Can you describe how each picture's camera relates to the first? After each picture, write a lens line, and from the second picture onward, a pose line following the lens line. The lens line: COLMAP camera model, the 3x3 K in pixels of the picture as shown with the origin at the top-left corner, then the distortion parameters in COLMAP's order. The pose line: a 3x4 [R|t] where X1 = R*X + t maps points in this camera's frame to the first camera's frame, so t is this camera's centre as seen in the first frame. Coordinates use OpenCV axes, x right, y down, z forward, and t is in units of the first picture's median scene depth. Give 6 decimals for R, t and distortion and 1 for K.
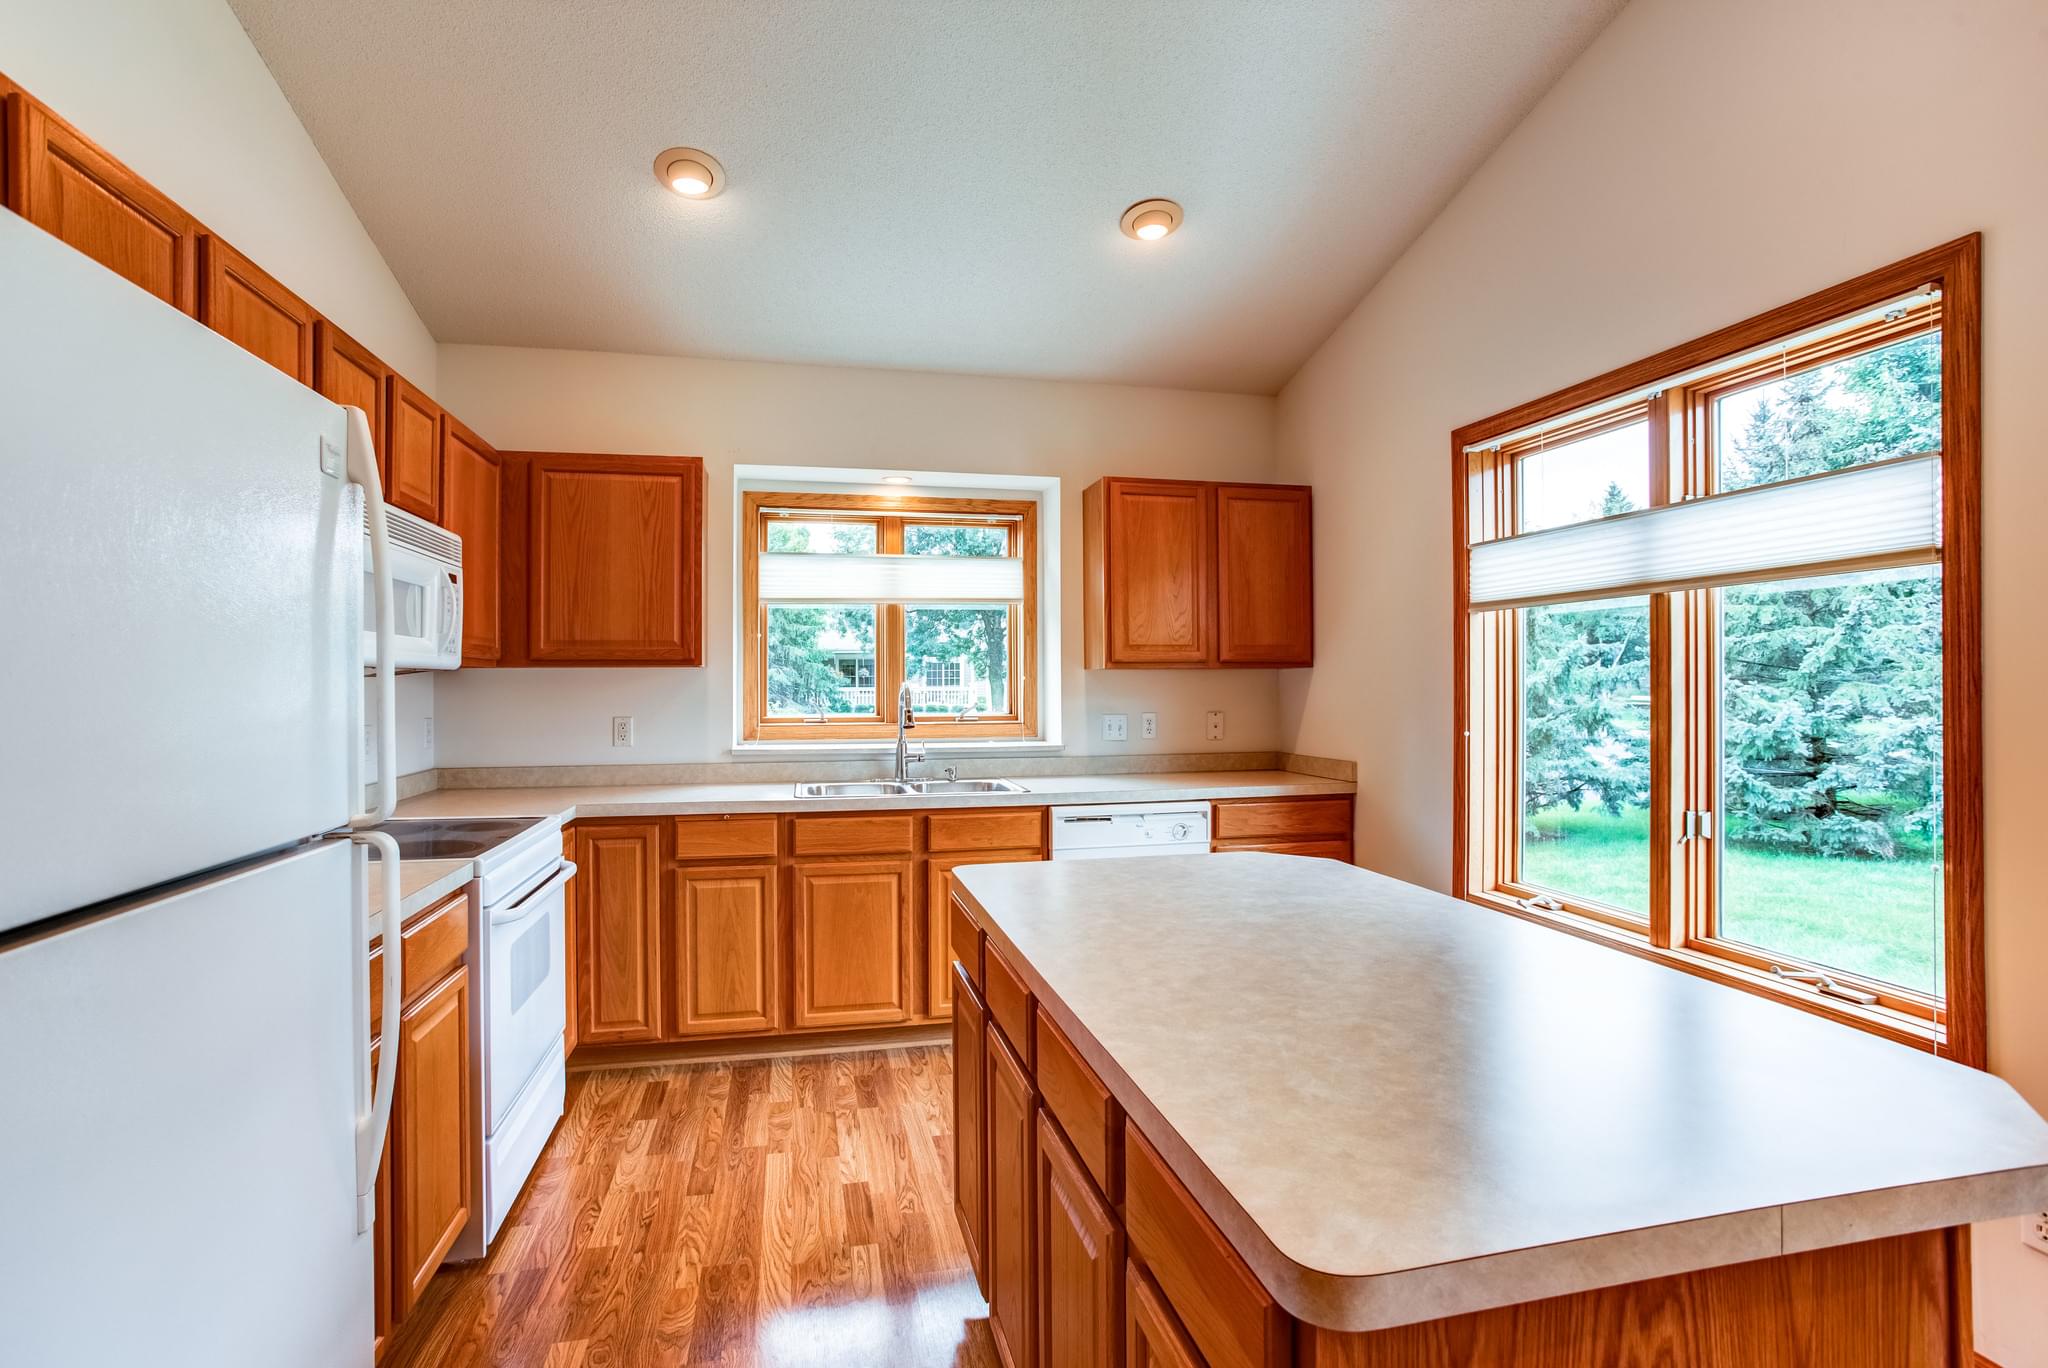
lens RADIAL K [[988.0, 0, 1022.2], [0, 988.0, 676.6], [0, 0, 1]] dist [-0.057244, 0.030533]
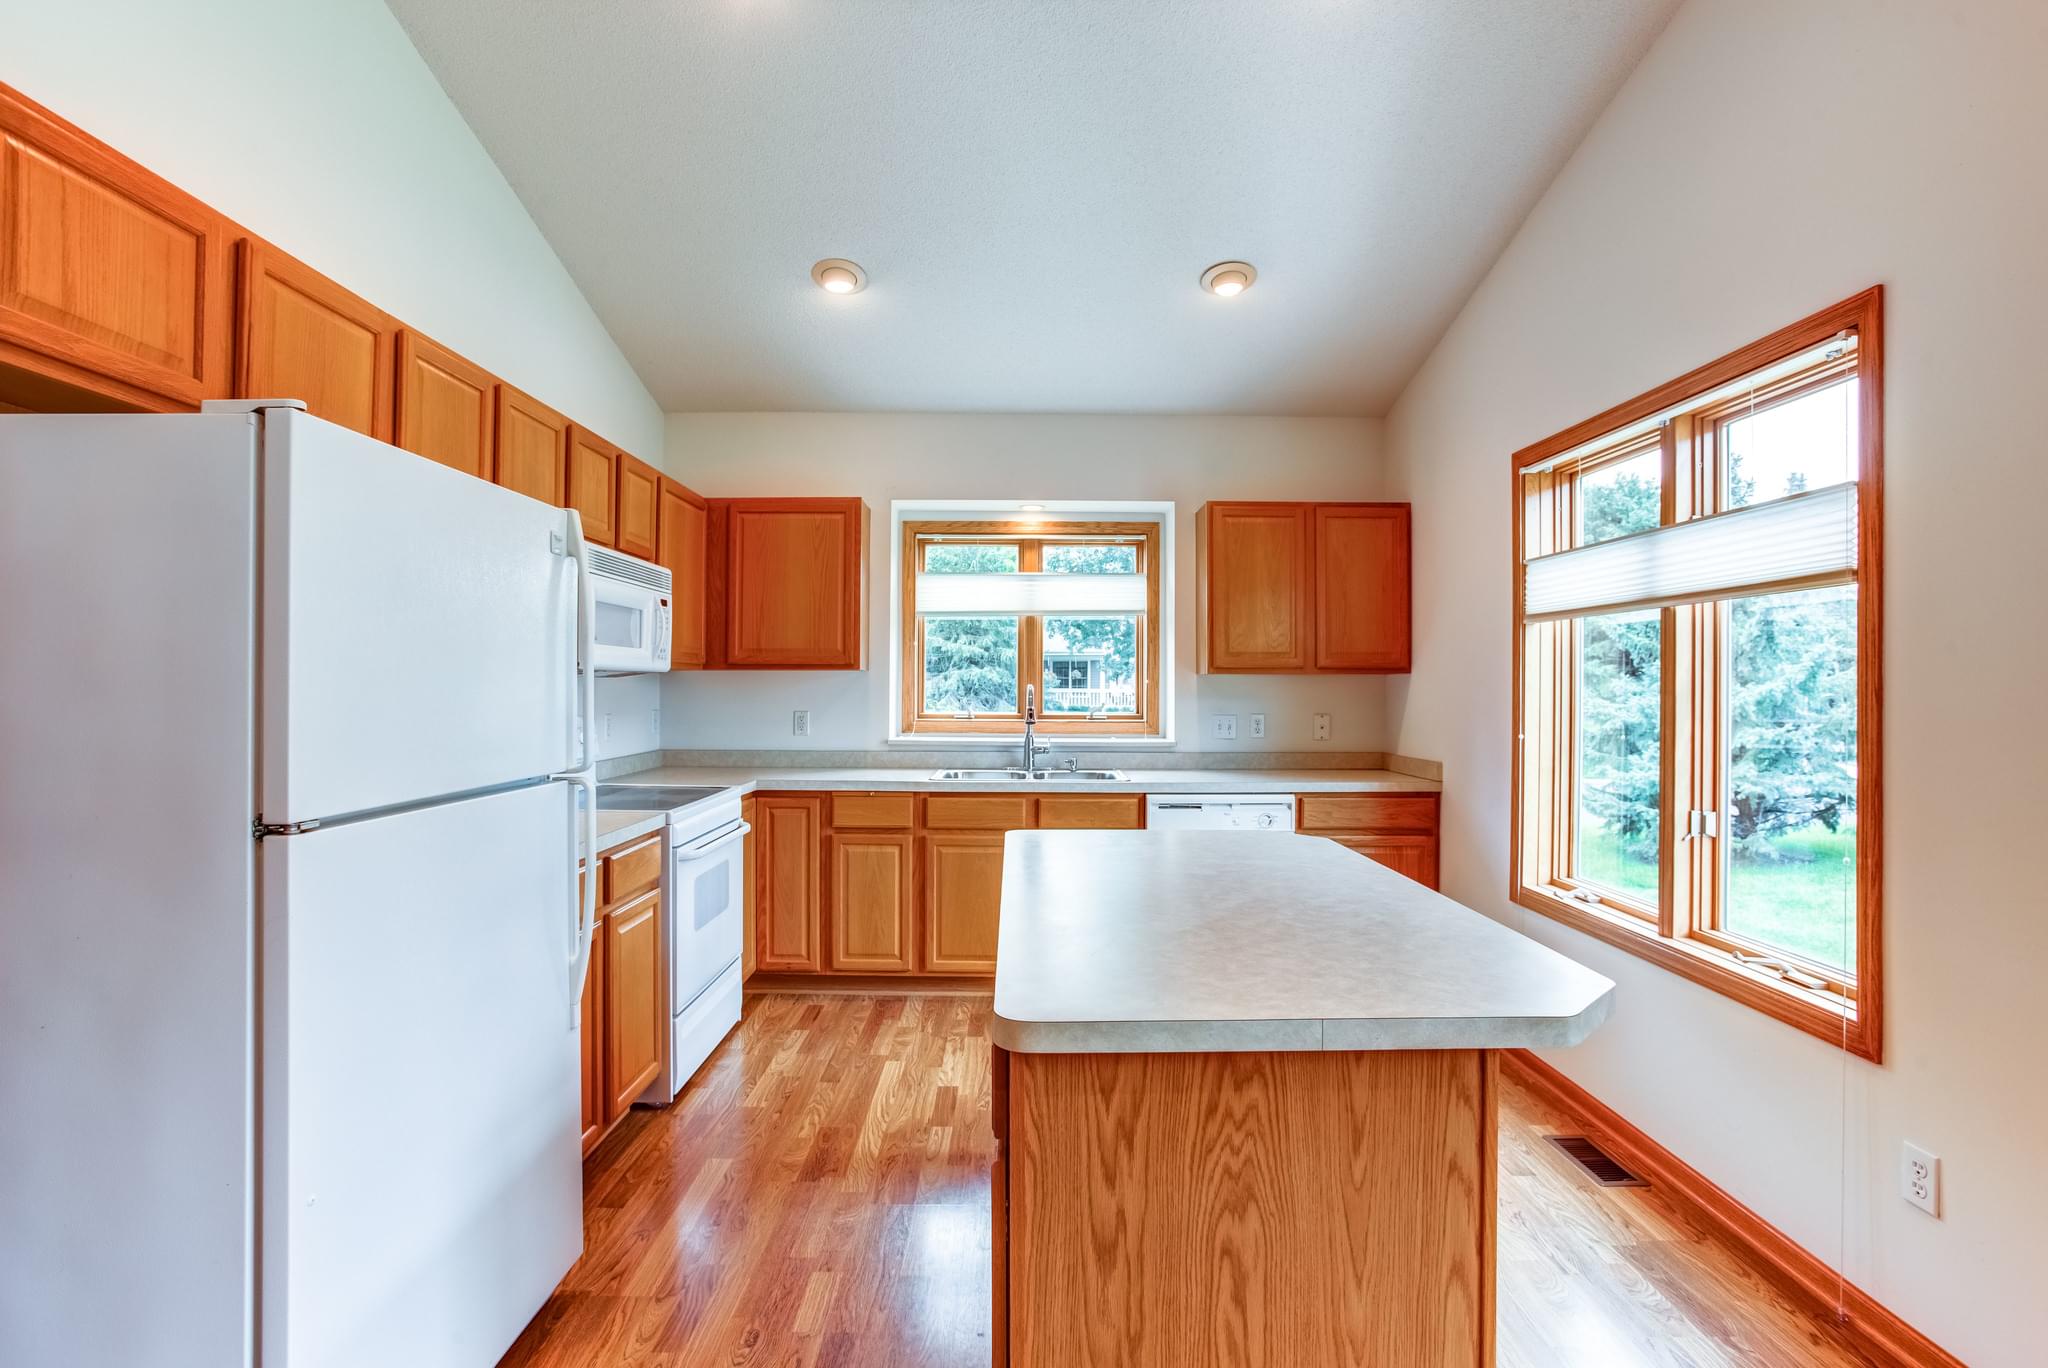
lens RADIAL K [[988.0, 0, 1024.3], [0, 988.0, 677.1], [0, 0, 1]] dist [-0.057244, 0.030533]
pose [[0.975672, 0.005925, -0.219156, 0.151213], [-0.006222, 0.999980, -0.000666, -0.002664], [0.219148, 0.002013, 0.975690, -0.156803]]
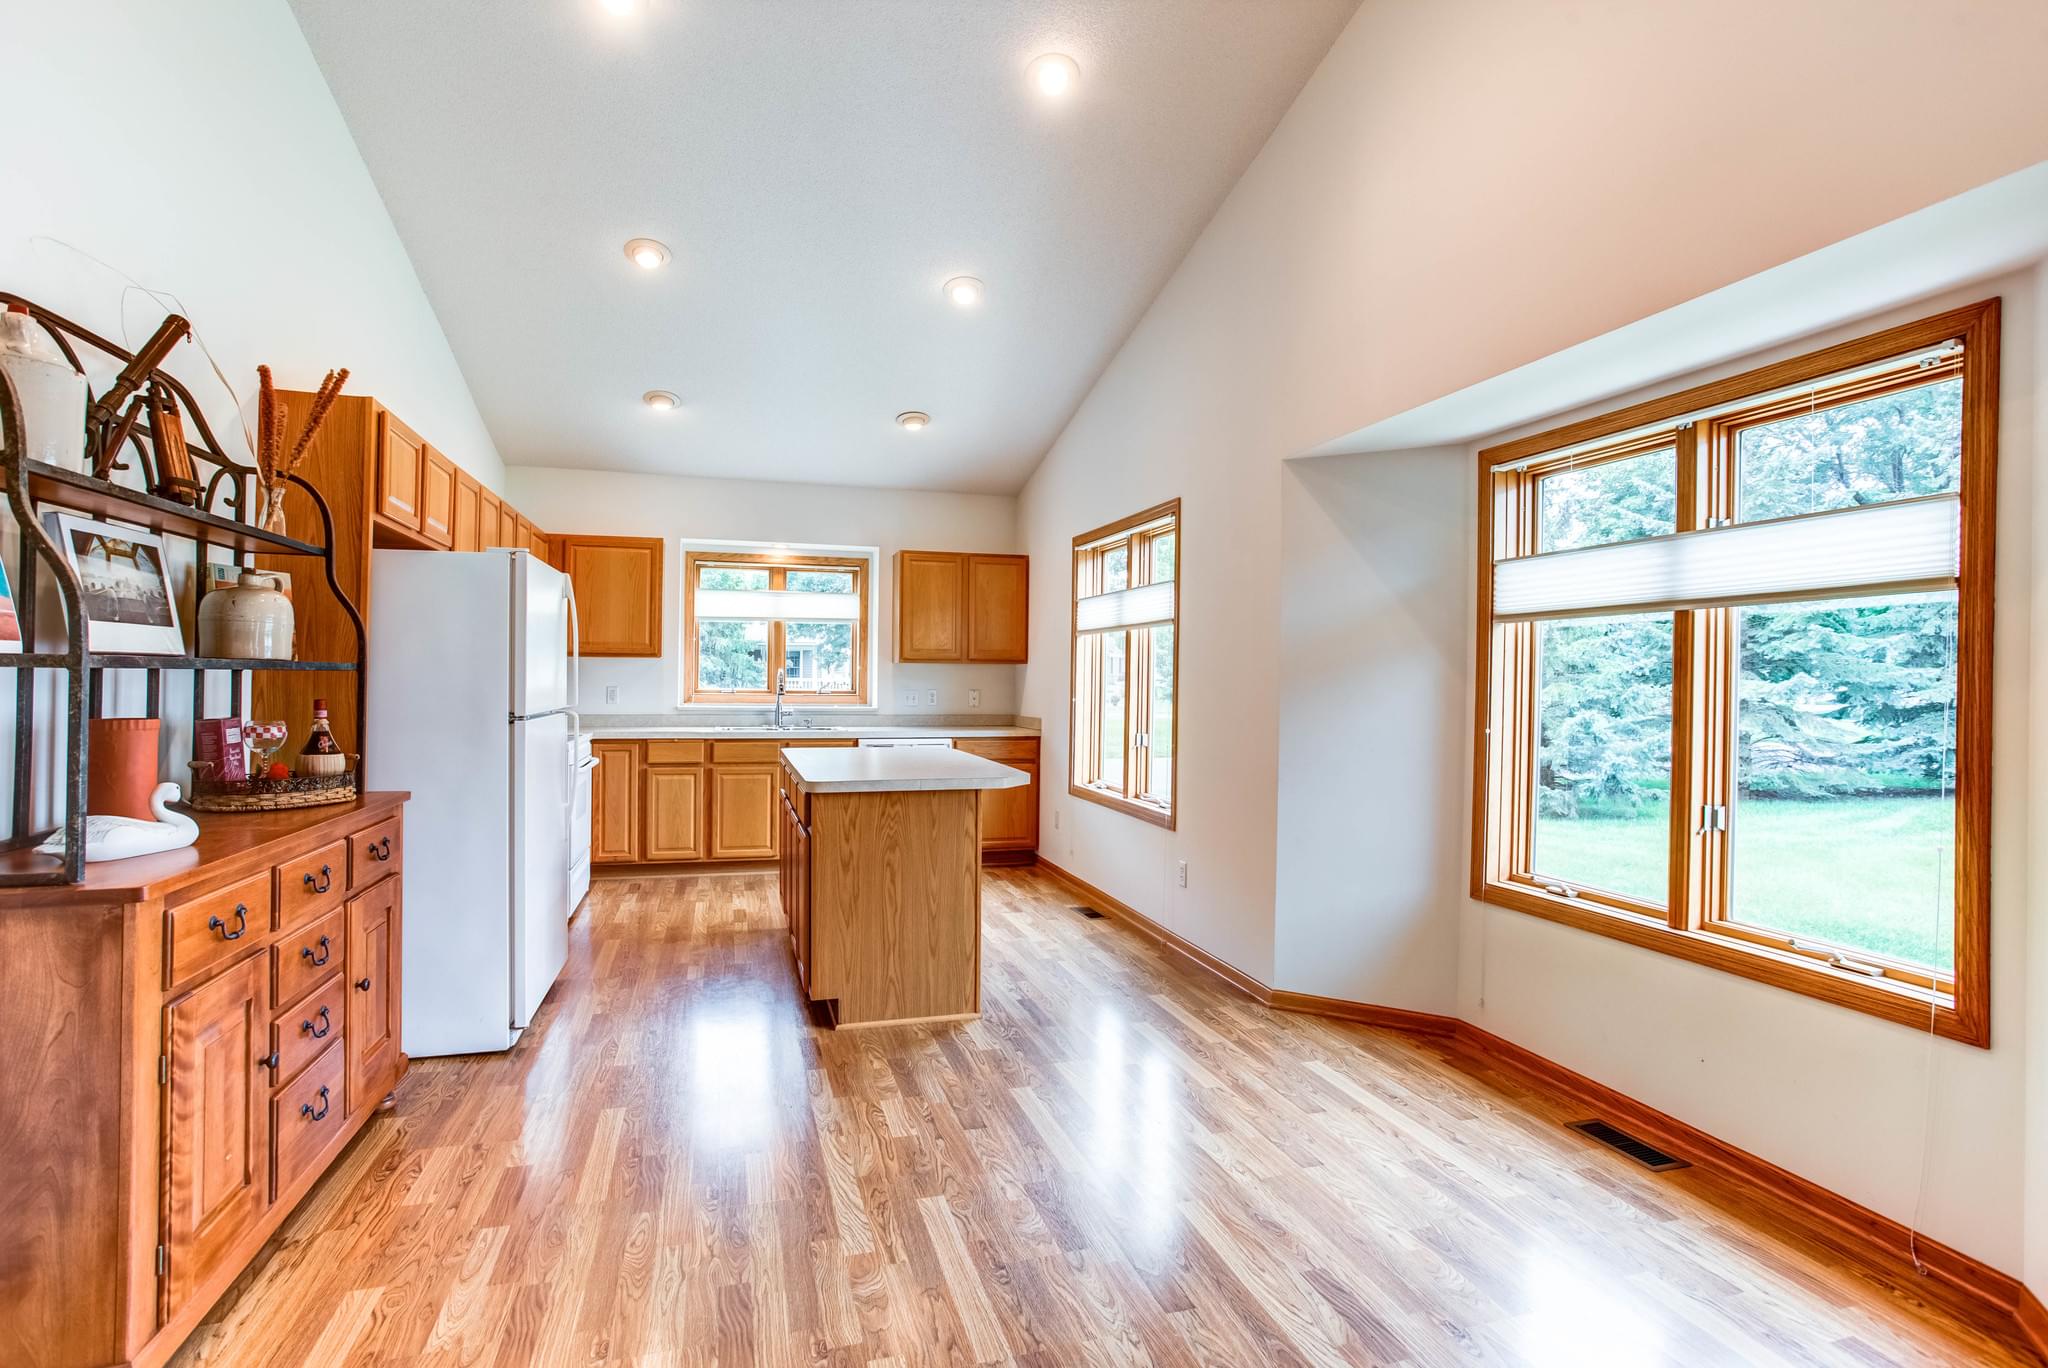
lens RADIAL K [[988.0, 0, 1020.4], [0, 988.0, 673.4], [0, 0, 1]] dist [-0.057244, 0.030533]
pose [[0.997712, 0.014749, 0.065972, 0.217137], [-0.014898, 0.999887, 0.001763, 0.005213], [-0.065938, -0.002742, 0.997820, -0.867101]]
